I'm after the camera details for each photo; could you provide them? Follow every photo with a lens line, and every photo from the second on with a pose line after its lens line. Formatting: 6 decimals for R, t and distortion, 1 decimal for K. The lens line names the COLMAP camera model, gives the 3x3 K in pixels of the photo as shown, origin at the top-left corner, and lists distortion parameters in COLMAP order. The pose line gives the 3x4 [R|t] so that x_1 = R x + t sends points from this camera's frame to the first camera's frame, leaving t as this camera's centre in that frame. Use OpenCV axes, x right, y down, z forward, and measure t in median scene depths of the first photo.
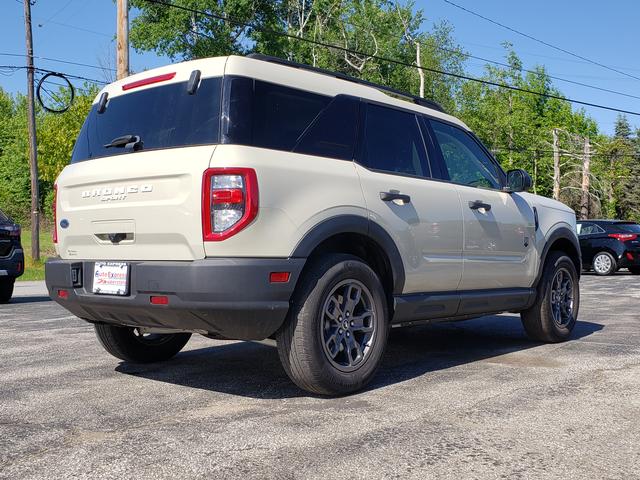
lens RADIAL K [[758.9, 0, 320.0], [0, 758.9, 240.0], [0, 0, 1]] dist [0.009951, 0.001984]
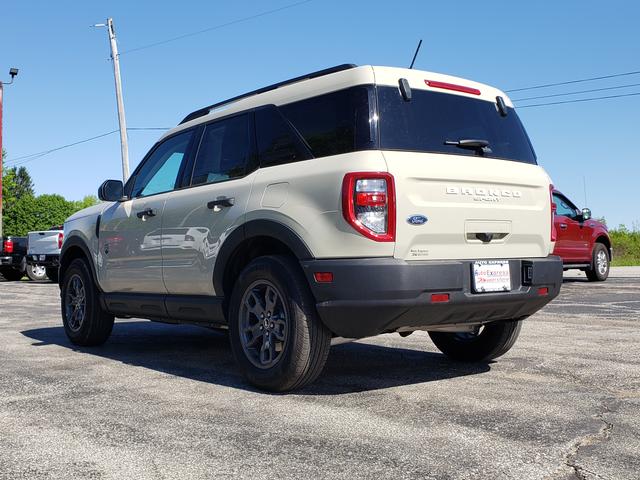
lens RADIAL K [[758.9, 0, 320.0], [0, 758.9, 240.0], [0, 0, 1]] dist [0.009951, 0.001984]
pose [[0.199656, 0.020033, 0.979661, -0.147850], [0.002690, 0.999776, -0.020993, 0.002438], [-0.979862, 0.006827, 0.199558, 0.113148]]
